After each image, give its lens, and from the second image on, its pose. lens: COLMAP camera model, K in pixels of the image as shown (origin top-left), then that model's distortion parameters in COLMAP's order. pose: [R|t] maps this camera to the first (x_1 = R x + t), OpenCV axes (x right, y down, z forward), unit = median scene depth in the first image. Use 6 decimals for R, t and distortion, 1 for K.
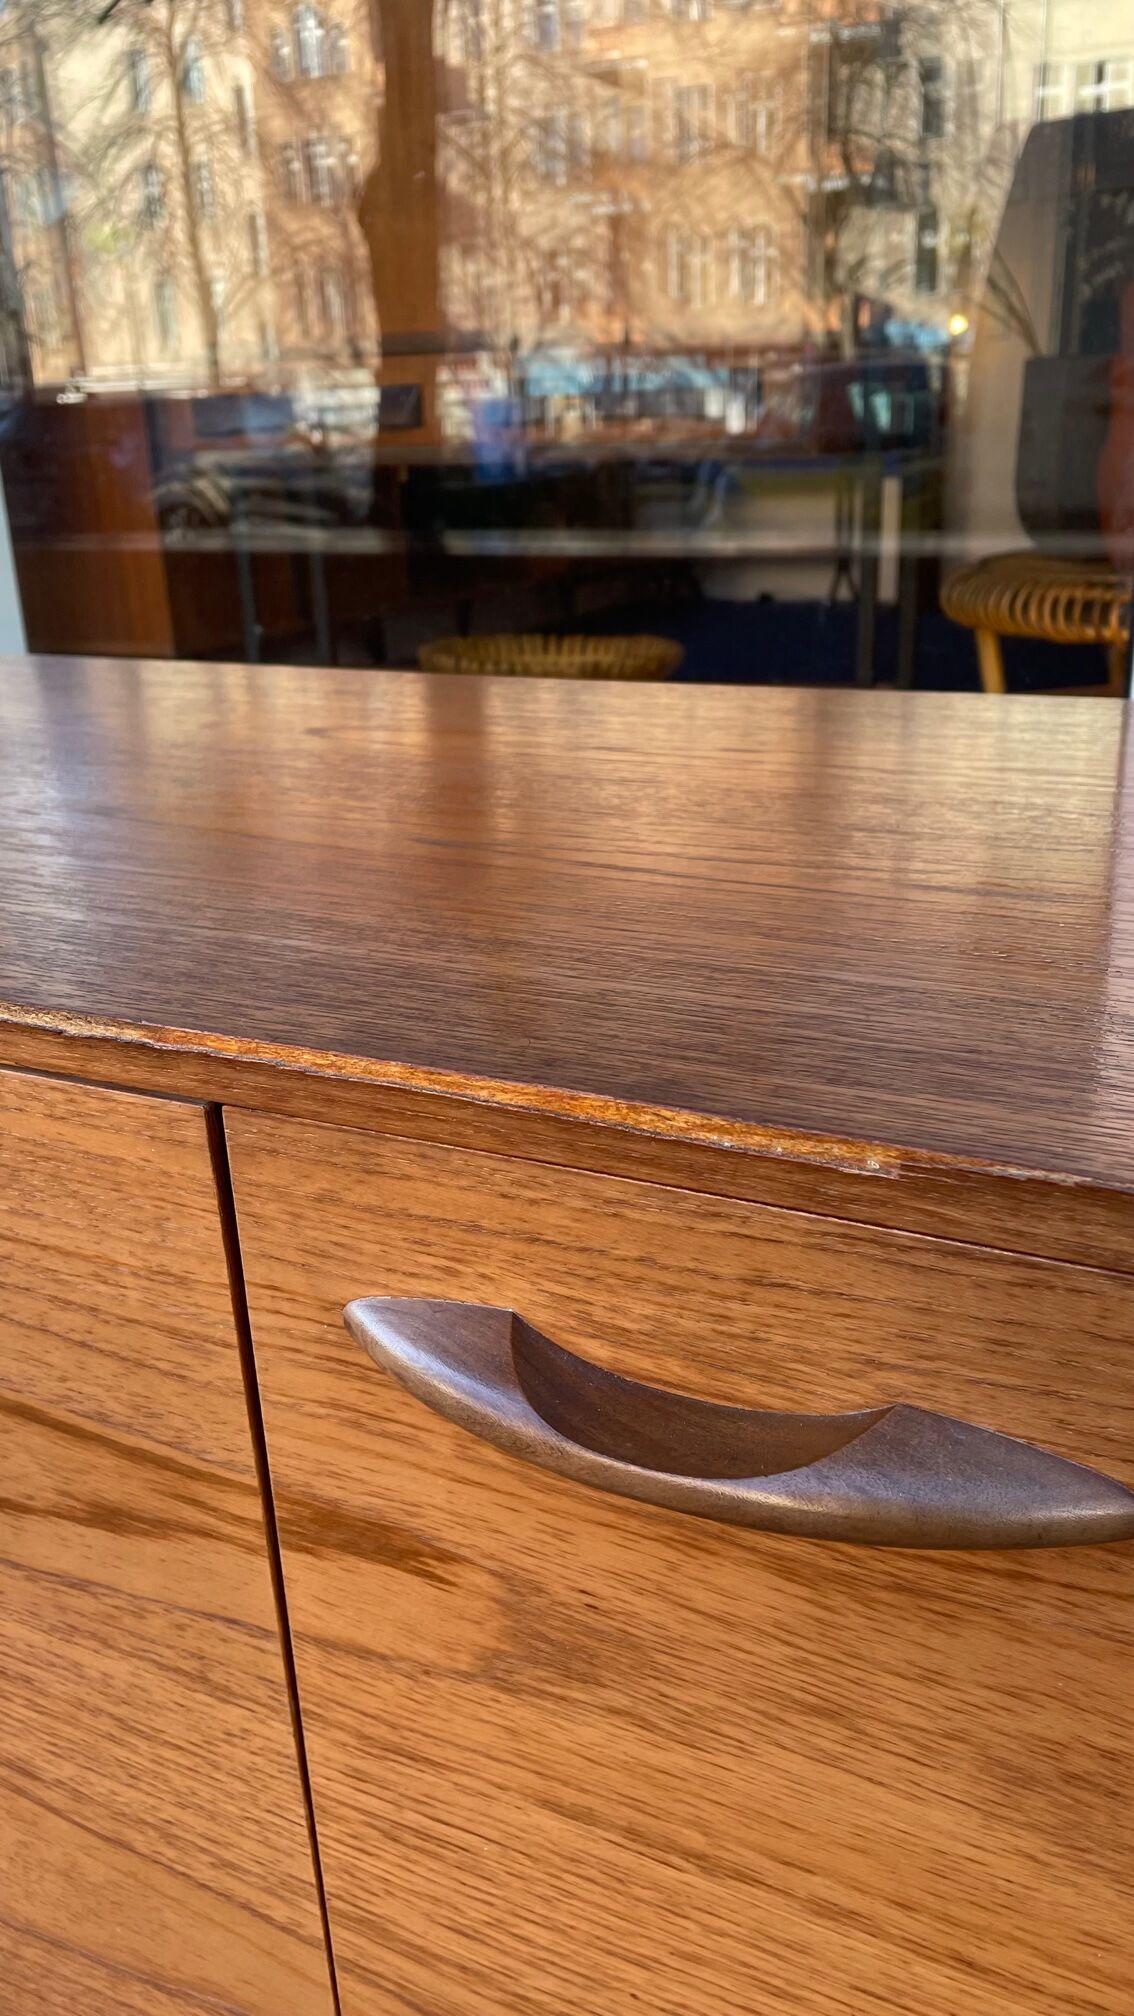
lens RADIAL K [[1515.0, 0, 689.5], [0, 1515.0, 1007.3], [0, 0, 1]] dist [0.070733, -0.095090]
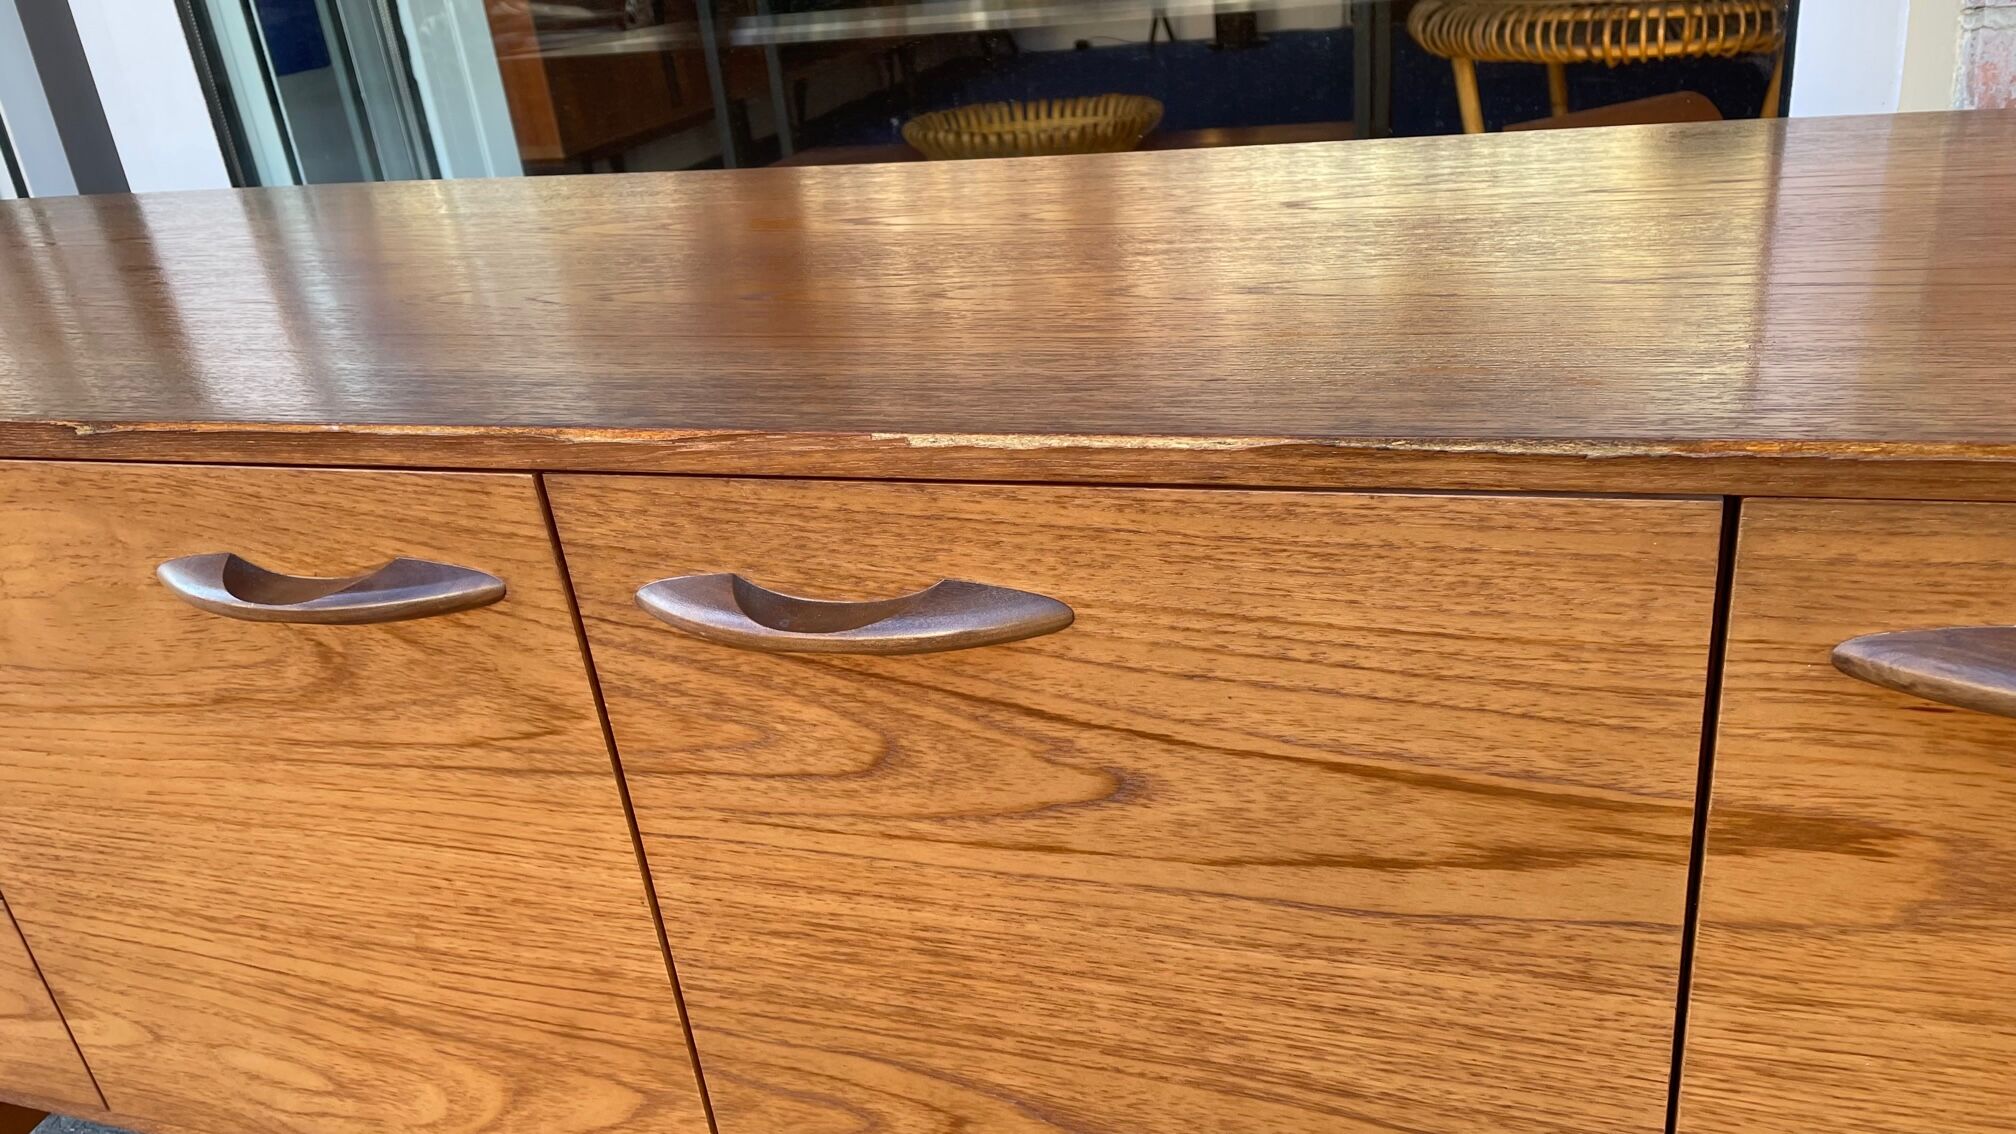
lens RADIAL K [[1515.0, 0, 988.4], [0, 1515.0, 558.2], [0, 0, 1]] dist [0.070733, -0.095090]
pose [[0.988006, -0.117963, 0.099642, -0.952908], [0.111331, 0.991336, 0.069699, -0.039264], [-0.107001, -0.057770, 0.992579, -0.166327]]
